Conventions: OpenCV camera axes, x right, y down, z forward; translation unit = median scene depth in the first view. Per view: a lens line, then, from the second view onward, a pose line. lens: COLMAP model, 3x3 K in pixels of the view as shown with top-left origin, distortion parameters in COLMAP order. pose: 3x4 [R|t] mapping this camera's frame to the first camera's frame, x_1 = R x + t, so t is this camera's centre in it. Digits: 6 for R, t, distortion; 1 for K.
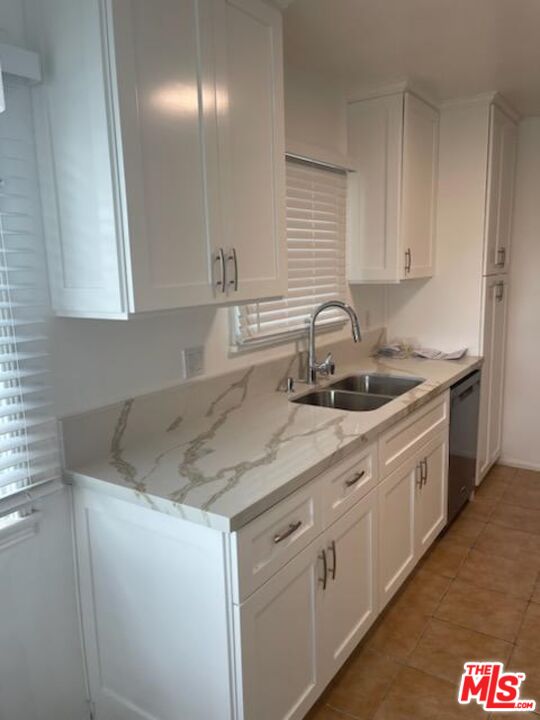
lens RADIAL K [[546.9, 0, 273.1], [0, 546.9, 358.0], [0, 0, 1]] dist [0.044253, -0.028270]
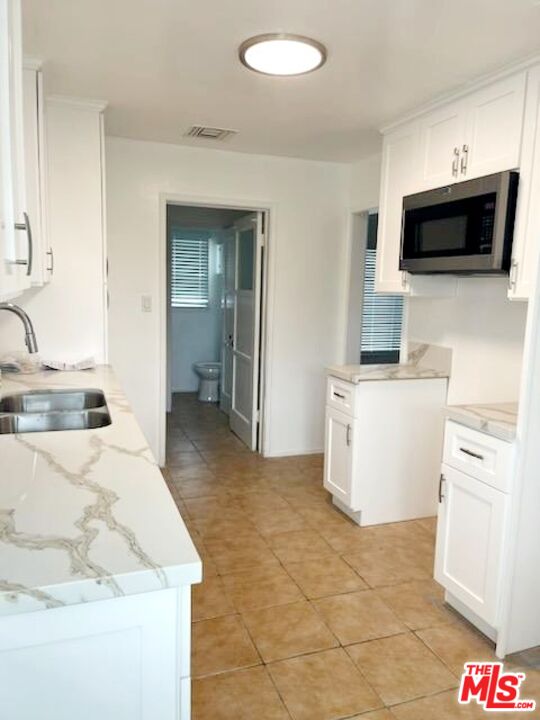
lens RADIAL K [[546.9, 0, 272.0], [0, 546.9, 358.5], [0, 0, 1]] dist [0.044253, -0.028270]
pose [[0.588753, -0.066506, 0.805572, -0.407798], [0.095368, 0.995364, 0.012475, 0.004511], [-0.802667, 0.069481, 0.592366, 0.288058]]
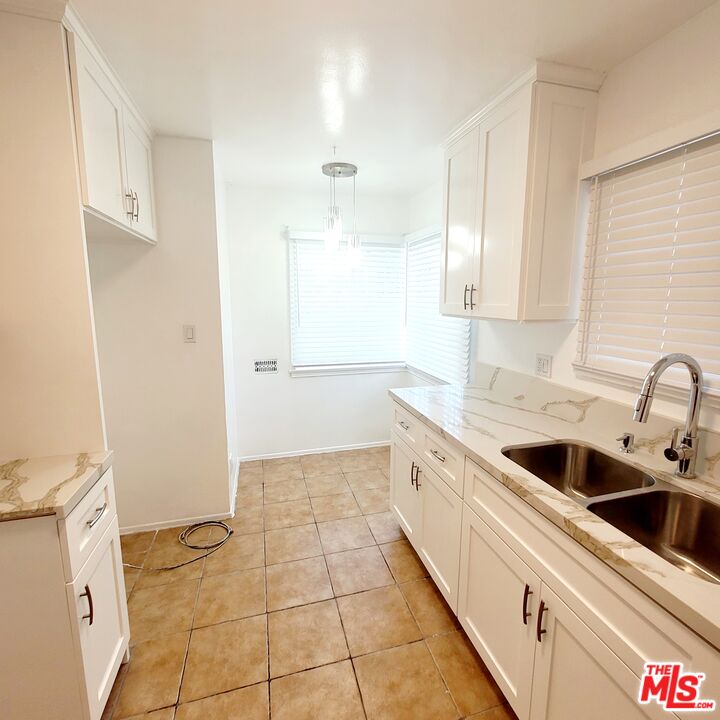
lens RADIAL K [[376.2, 0, 372.5], [0, 376.2, 353.7], [0, 0, 1]] dist [-0.007985, 0.002813]
pose [[-0.635781, 0.137759, -0.759477, 0.862525], [-0.120150, 0.954288, 0.273676, -0.234049], [0.762461, 0.265249, -0.590166, 1.285519]]
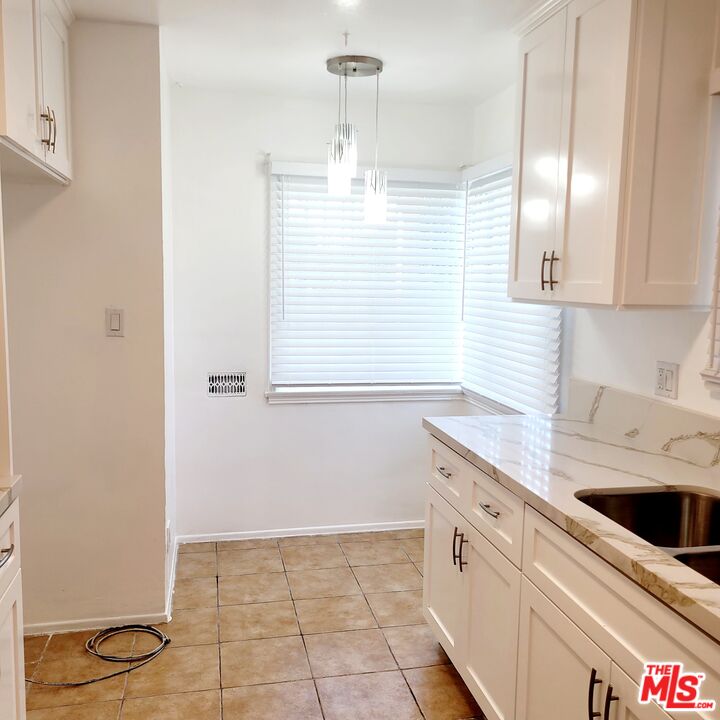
lens RADIAL K [[724.7, 0, 375.0], [0, 724.7, 362.9], [0, 0, 1]] dist [0.028458, 0.000000]
pose [[-0.684821, 0.100072, -0.721807, 1.026534], [-0.124324, 0.959959, 0.251043, -0.257425], [0.718027, 0.261658, -0.644959, 1.474357]]
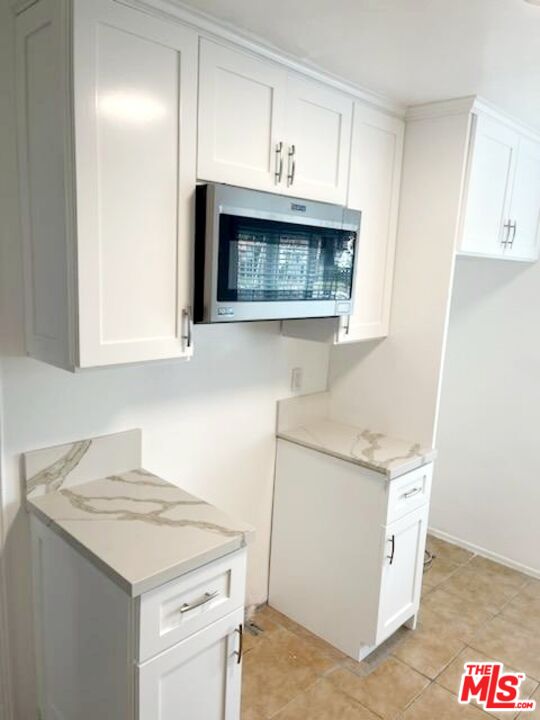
lens RADIAL K [[546.9, 0, 267.8], [0, 546.9, 365.8], [0, 0, 1]] dist [0.044253, -0.028270]
pose [[-0.982688, -0.054494, 0.177075, 0.829323], [0.008778, 0.940998, 0.338299, -0.412810], [-0.185062, 0.333997, -0.924229, 1.701477]]
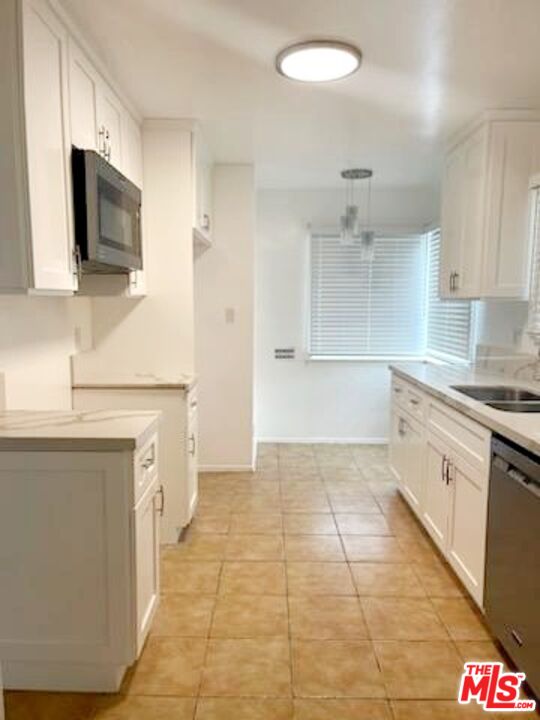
lens RADIAL K [[546.9, 0, 265.8], [0, 546.9, 364.8], [0, 0, 1]] dist [0.044253, -0.028270]
pose [[-0.834443, 0.084859, -0.544522, 1.400141], [-0.076137, 0.960846, 0.266415, -0.302874], [0.545809, 0.263767, -0.795311, 1.990431]]
